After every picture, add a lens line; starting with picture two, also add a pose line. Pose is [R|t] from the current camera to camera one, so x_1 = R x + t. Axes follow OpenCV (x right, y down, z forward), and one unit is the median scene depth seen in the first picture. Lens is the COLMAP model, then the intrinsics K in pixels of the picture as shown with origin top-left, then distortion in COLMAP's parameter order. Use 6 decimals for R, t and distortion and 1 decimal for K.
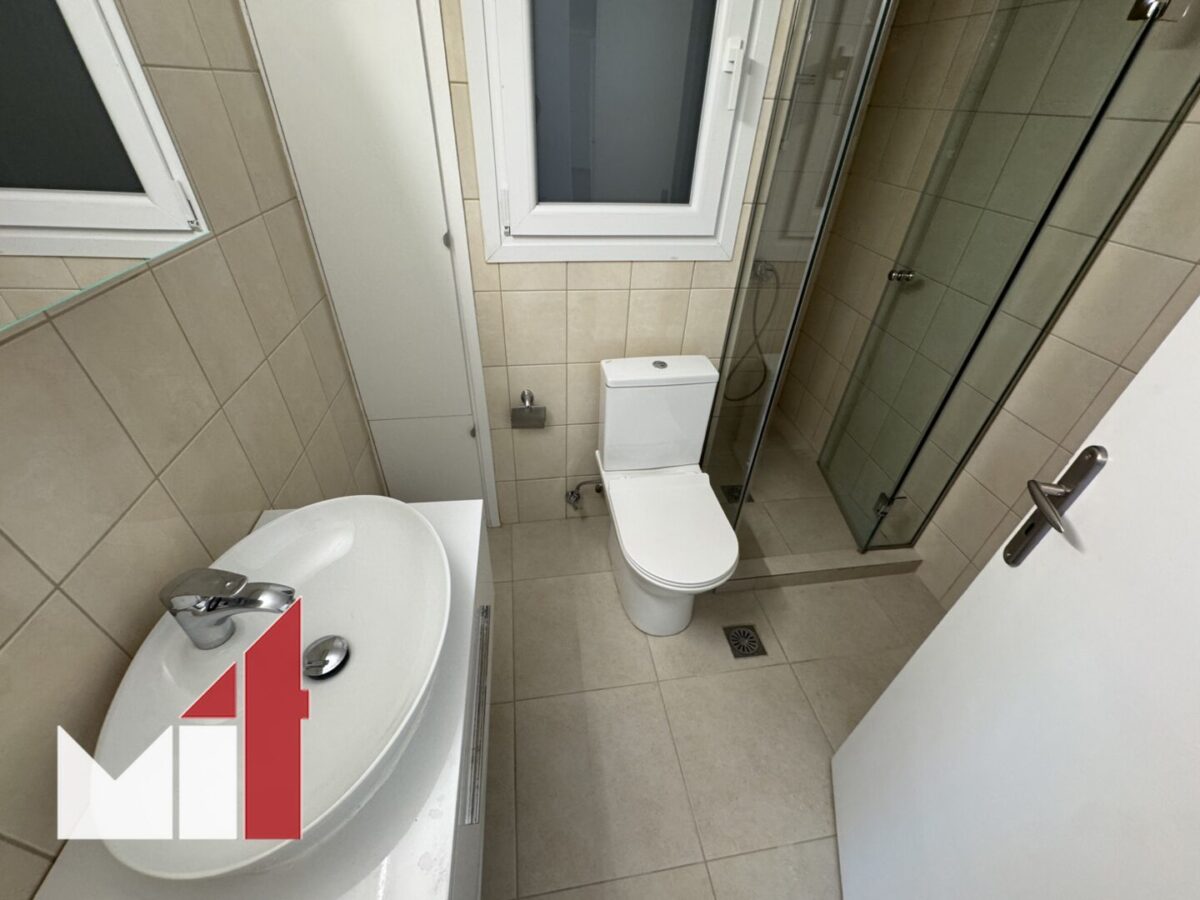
lens RADIAL K [[478.5, 0, 598.2], [0, 478.5, 450.3], [0, 0, 1]] dist [-0.001119, 0.000068]
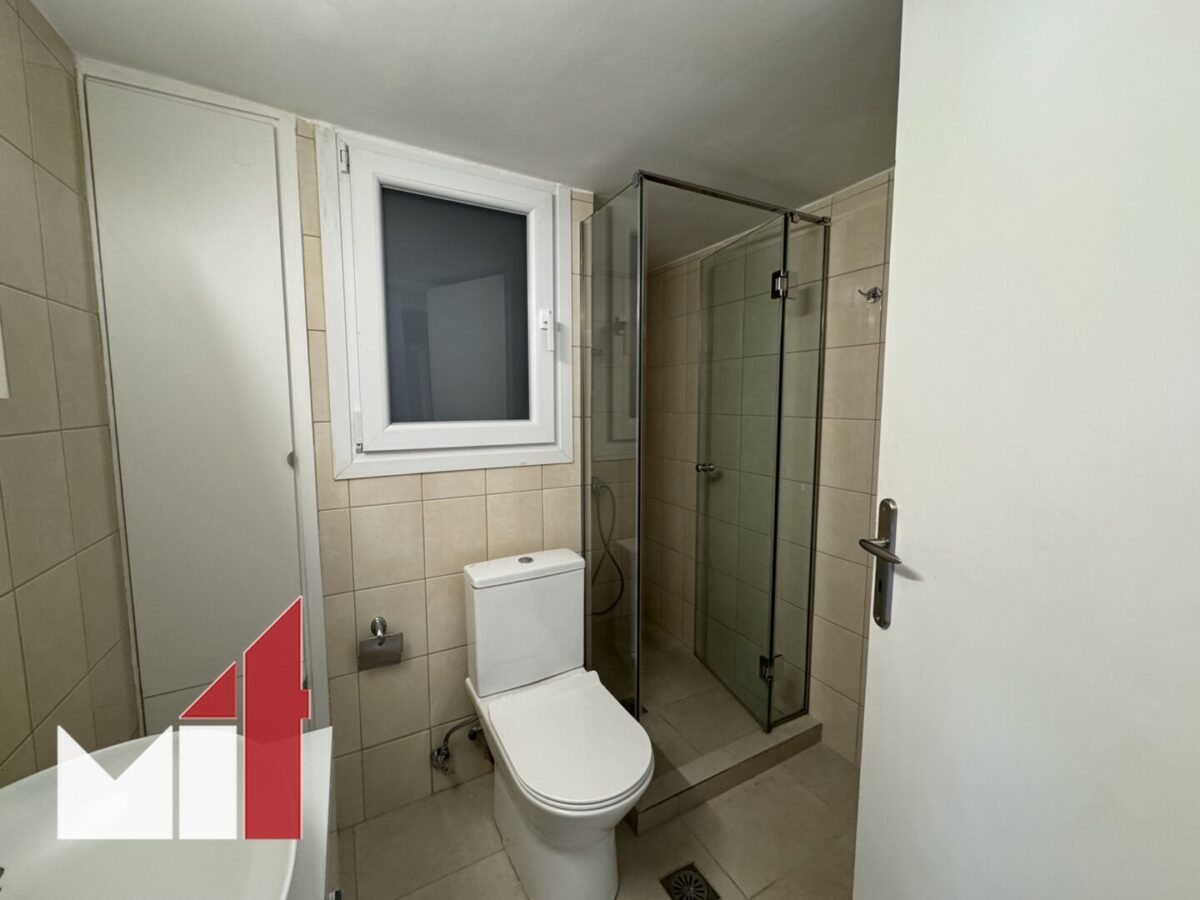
lens RADIAL K [[478.5, 0, 598.9], [0, 478.5, 449.2], [0, 0, 1]] dist [-0.001119, 0.000068]
pose [[0.939529, -0.073154, 0.334566, -0.045244], [0.233244, 0.852007, -0.468701, 0.128944], [-0.250766, 0.518394, 0.817548, 0.029384]]
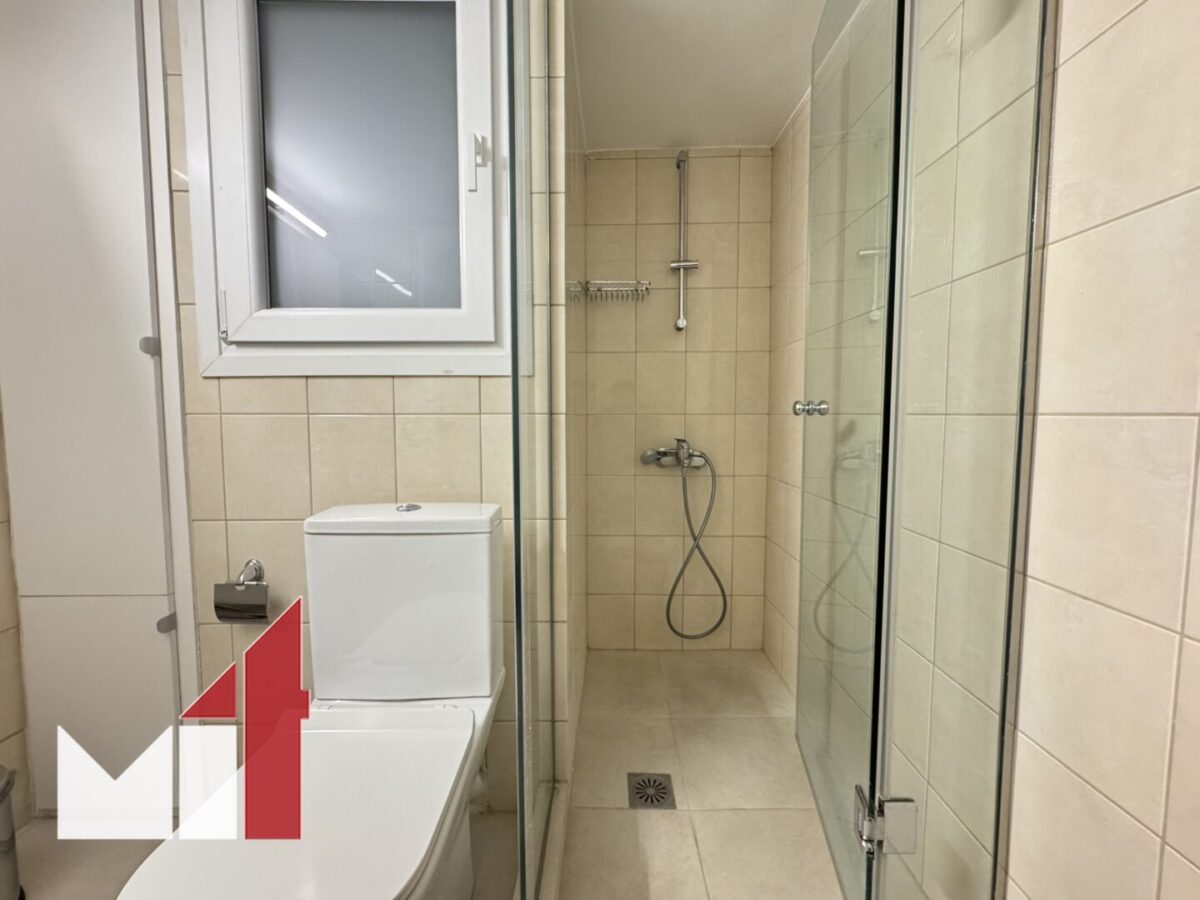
lens RADIAL K [[478.5, 0, 601.3], [0, 478.5, 447.7], [0, 0, 1]] dist [-0.001119, 0.000068]
pose [[0.988339, -0.029162, -0.149453, 0.495302], [-0.056946, 0.839486, -0.540388, 0.089605], [0.141223, 0.542597, 0.828036, 0.465249]]
